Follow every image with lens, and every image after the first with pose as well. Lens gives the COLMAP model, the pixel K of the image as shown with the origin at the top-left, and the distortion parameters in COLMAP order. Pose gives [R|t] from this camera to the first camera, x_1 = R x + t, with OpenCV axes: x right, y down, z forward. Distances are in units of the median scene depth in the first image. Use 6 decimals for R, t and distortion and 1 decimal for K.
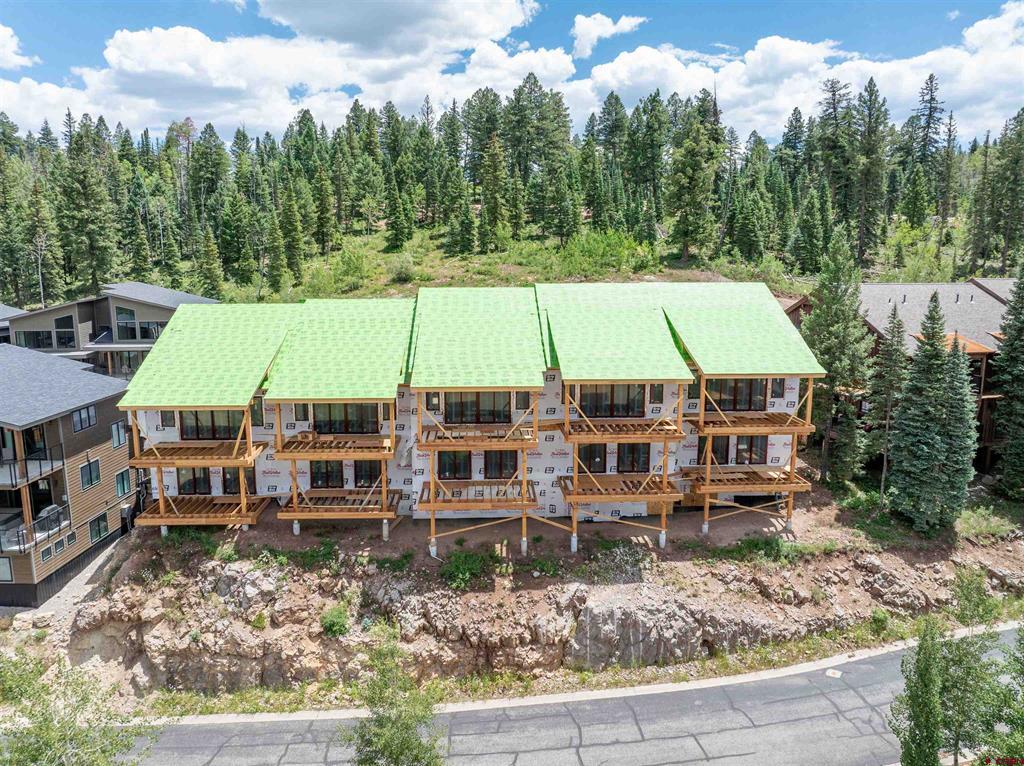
lens RADIAL K [[717.3, 0, 509.6], [0, 717.3, 380.8], [0, 0, 1]] dist [-0.040767, 0.004943]
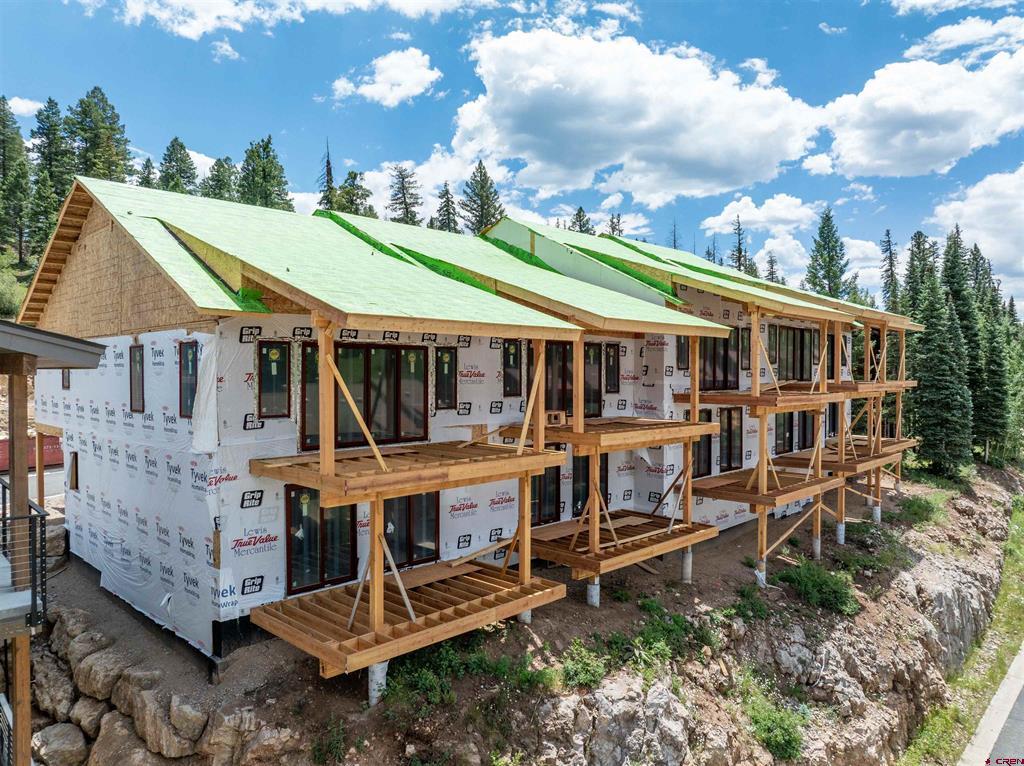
lens RADIAL K [[717.3, 0, 509.6], [0, 717.3, 380.8], [0, 0, 1]] dist [-0.040767, 0.004943]
pose [[0.740419, -0.017450, 0.671919, -0.701207], [0.110784, 0.989159, -0.096388, 0.104889], [-0.662953, 0.145805, 0.734326, 0.674205]]
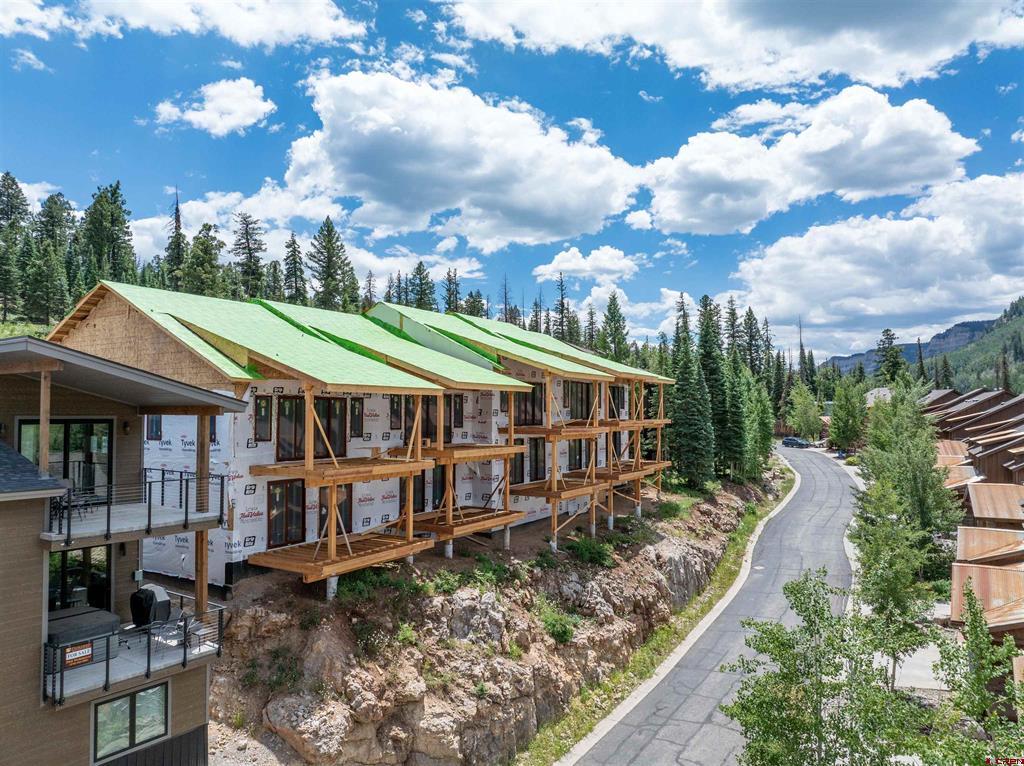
lens RADIAL K [[717.3, 0, 509.6], [0, 717.3, 380.8], [0, 0, 1]] dist [-0.040767, 0.004943]
pose [[0.568389, 0.027296, 0.822307, -0.966816], [0.132752, 0.983312, -0.124400, 0.132328], [-0.811979, 0.179870, 0.555280, 0.476190]]
